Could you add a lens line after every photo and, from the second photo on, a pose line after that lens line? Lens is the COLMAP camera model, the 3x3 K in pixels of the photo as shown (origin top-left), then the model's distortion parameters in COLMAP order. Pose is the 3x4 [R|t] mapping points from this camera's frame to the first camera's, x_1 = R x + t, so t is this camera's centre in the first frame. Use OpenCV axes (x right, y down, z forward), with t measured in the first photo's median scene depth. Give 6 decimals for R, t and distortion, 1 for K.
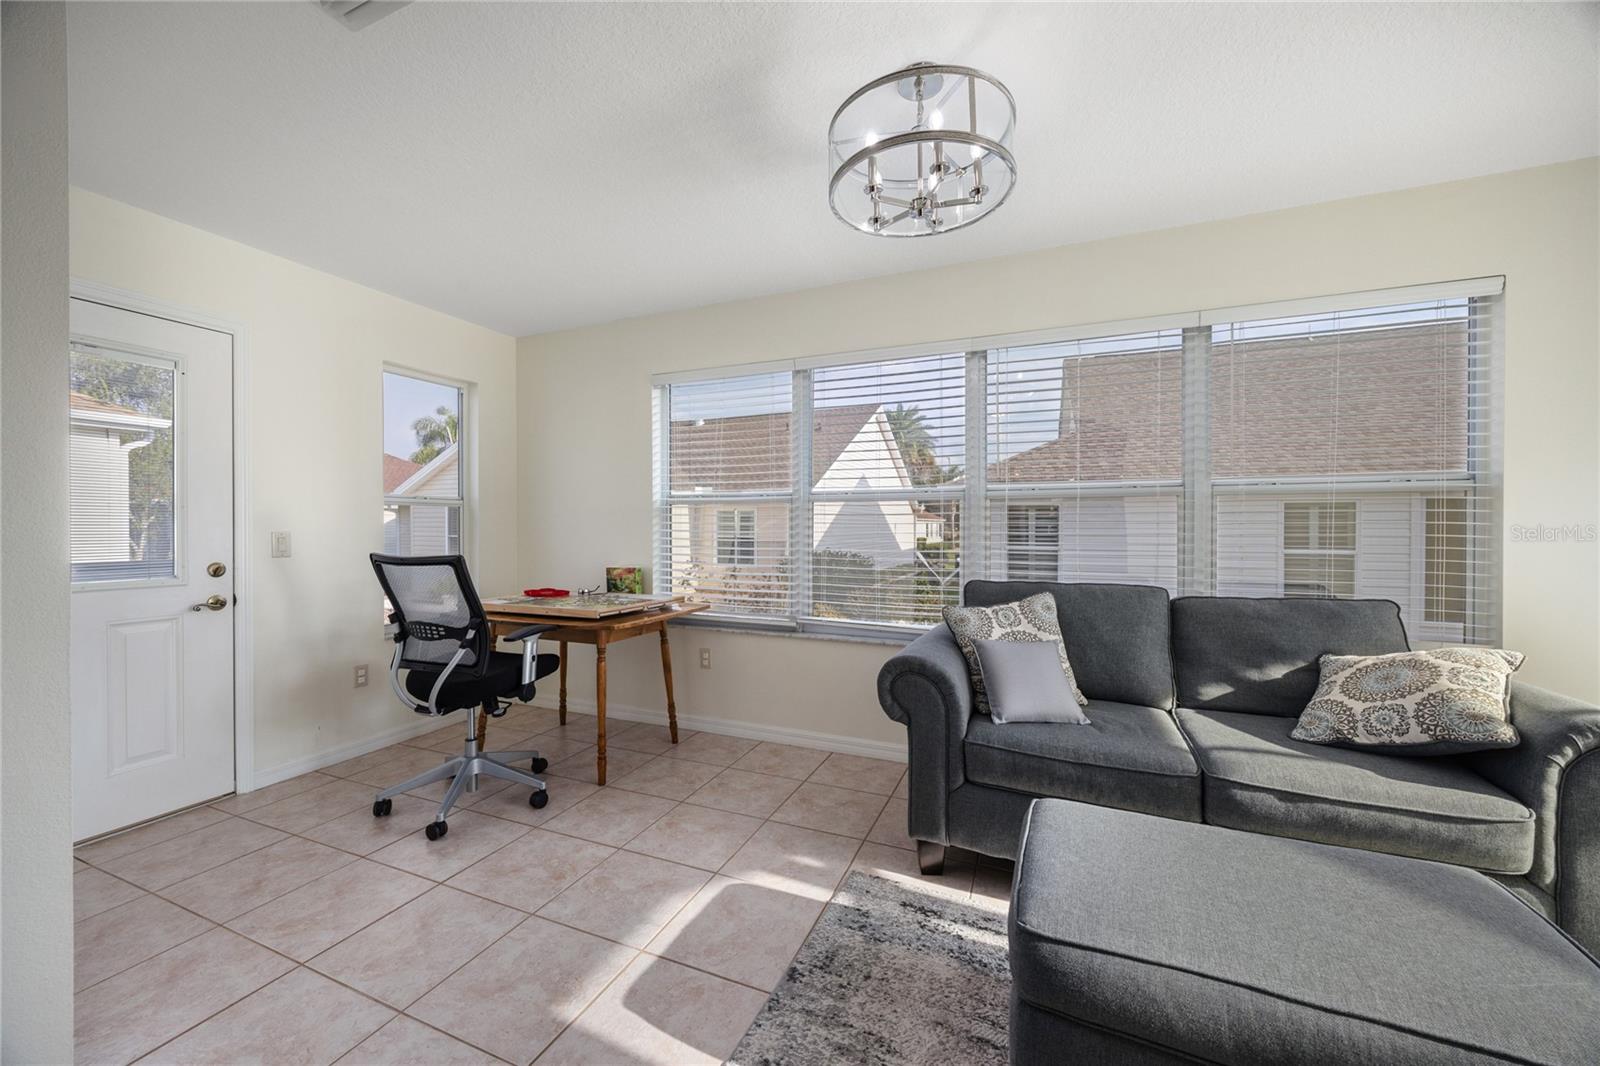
lens RADIAL K [[611.1, 0, 793.4], [0, 611.1, 518.6], [0, 0, 1]] dist [-0.001536, -0.000246]
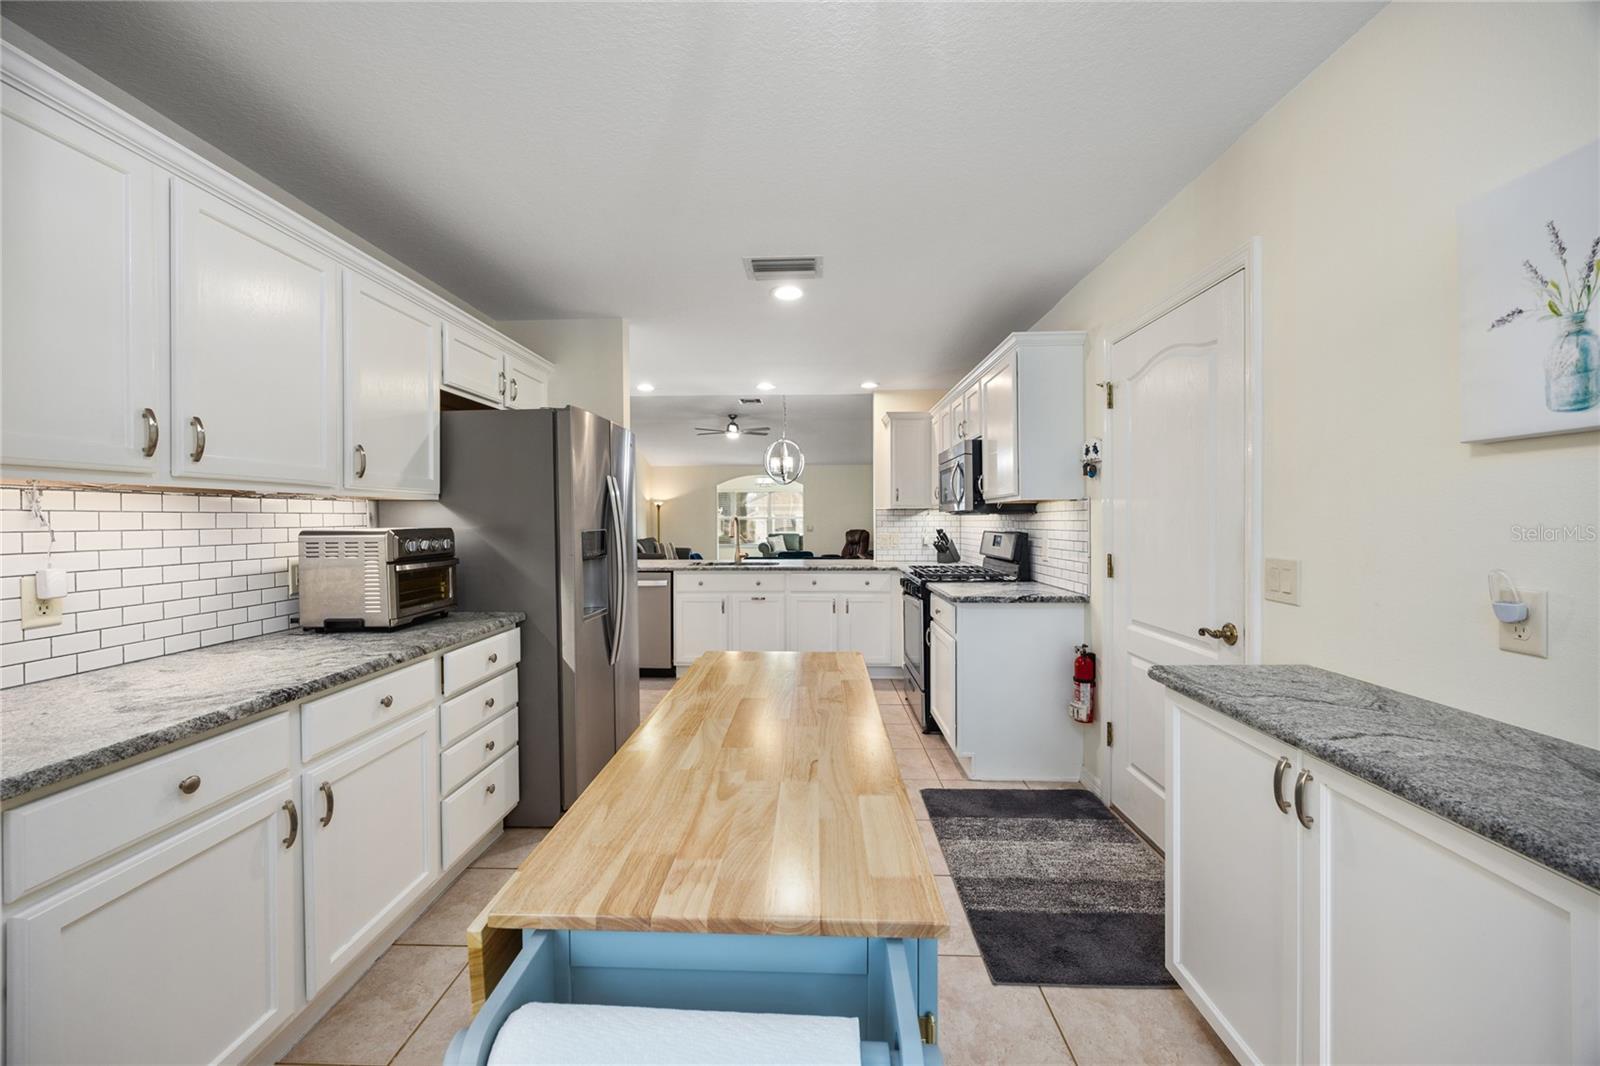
lens RADIAL K [[611.1, 0, 793.4], [0, 611.1, 518.6], [0, 0, 1]] dist [-0.001536, -0.000246]
pose [[0.929327, -0.000566, 0.369258, -1.843844], [0.000824, 1.000000, -0.000543, -0.044373], [-0.369258, 0.000809, 0.929327, -5.024148]]
